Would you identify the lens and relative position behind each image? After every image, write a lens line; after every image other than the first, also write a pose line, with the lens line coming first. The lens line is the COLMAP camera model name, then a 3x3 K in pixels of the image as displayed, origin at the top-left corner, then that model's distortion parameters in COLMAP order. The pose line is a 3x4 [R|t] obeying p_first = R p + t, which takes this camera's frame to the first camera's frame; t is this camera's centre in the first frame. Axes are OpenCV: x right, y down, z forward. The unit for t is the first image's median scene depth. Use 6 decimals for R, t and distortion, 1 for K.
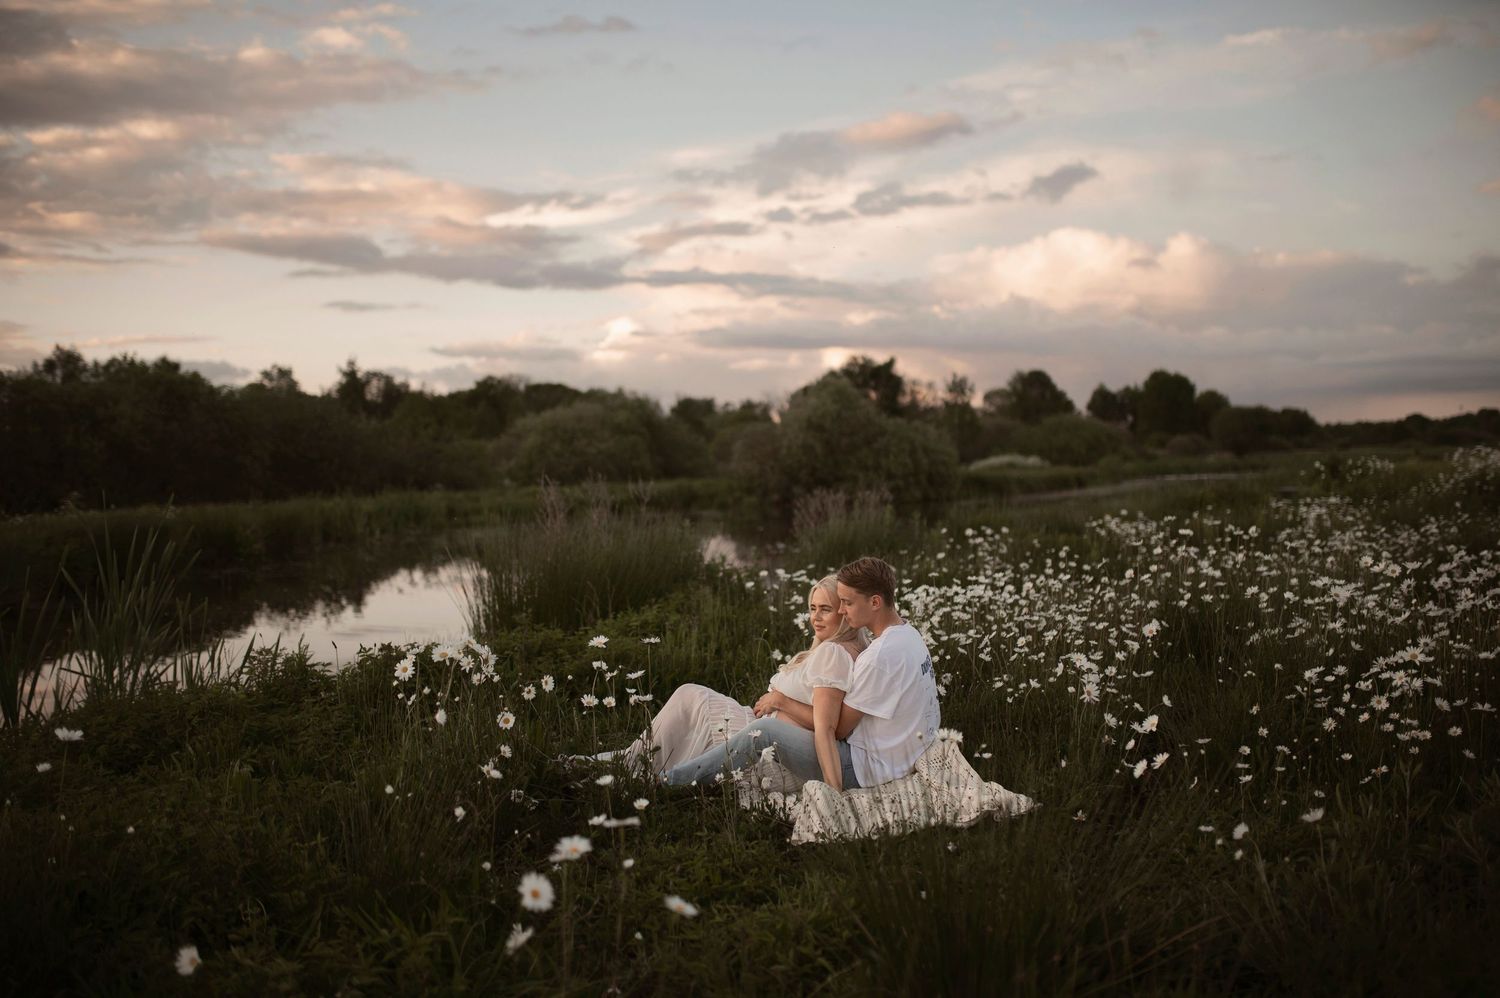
lens RADIAL K [[1448.4, 0, 750.0], [0, 1448.4, 499.0], [0, 0, 1]] dist [-0.068397, 0.103379]
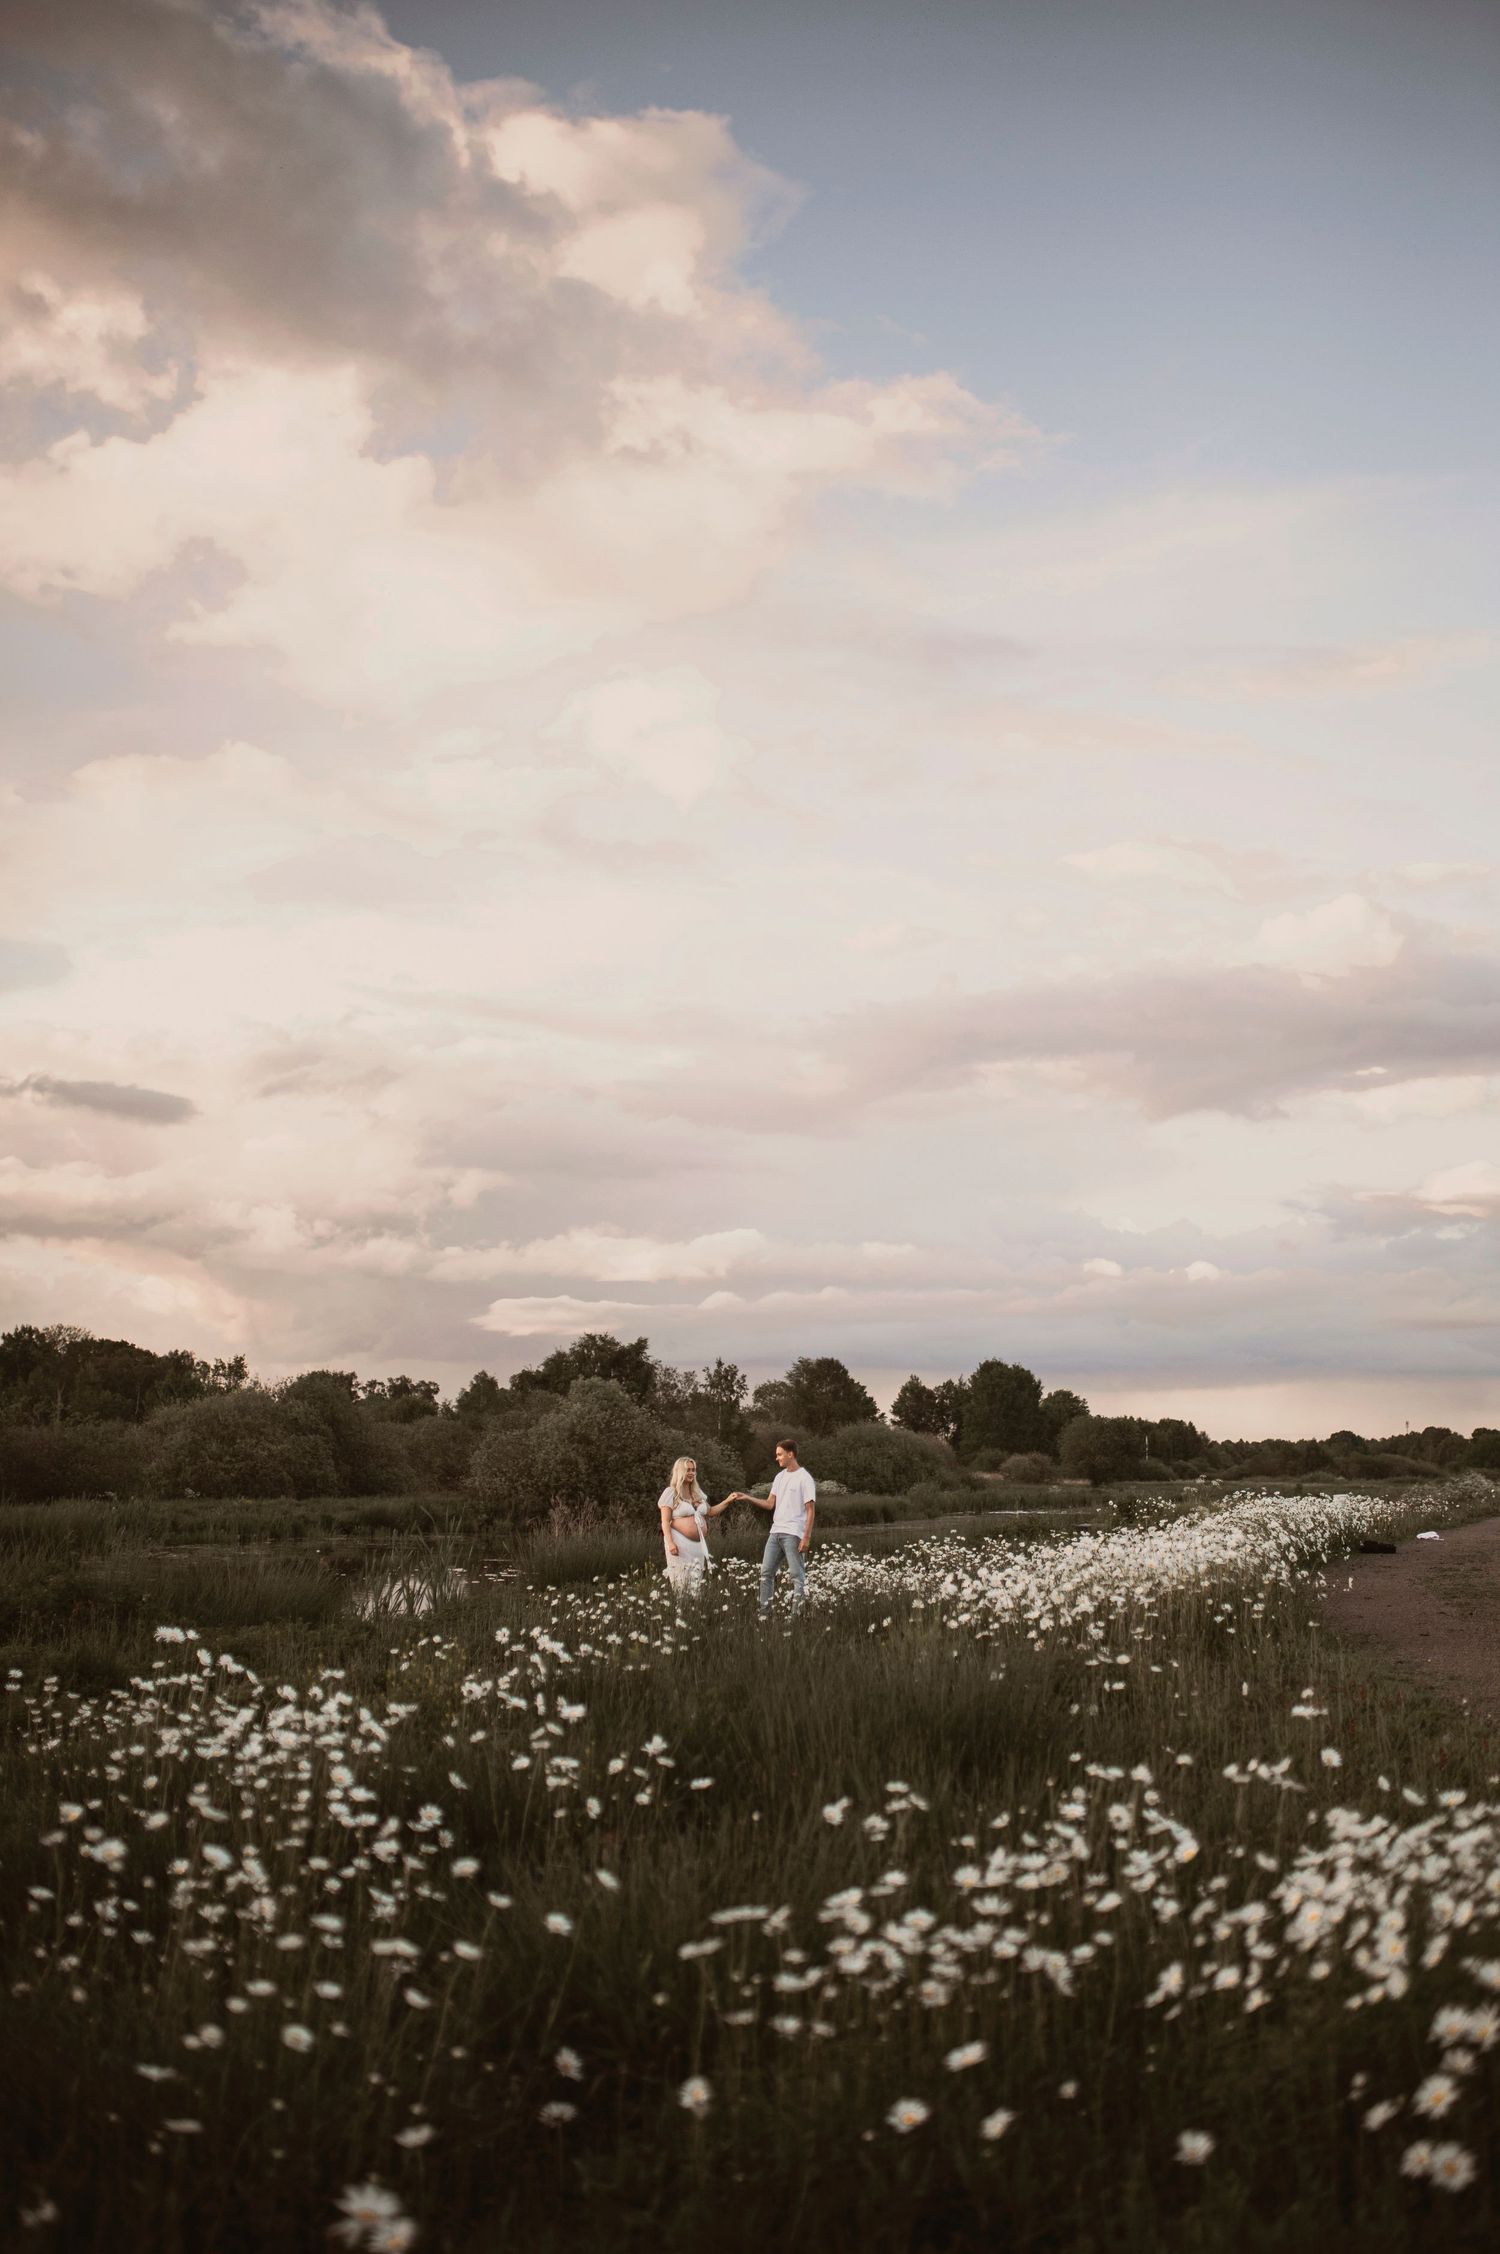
lens RADIAL K [[2176.4, 0, 771.0], [0, 2176.4, 1155.9], [0, 0, 1]] dist [-0.068397, 0.103379]
pose [[0.984252, 0.056400, 0.167535, -0.035472], [-0.026919, 0.984504, -0.173282, 0.002122], [-0.174712, 0.166043, 0.970518, -0.142620]]
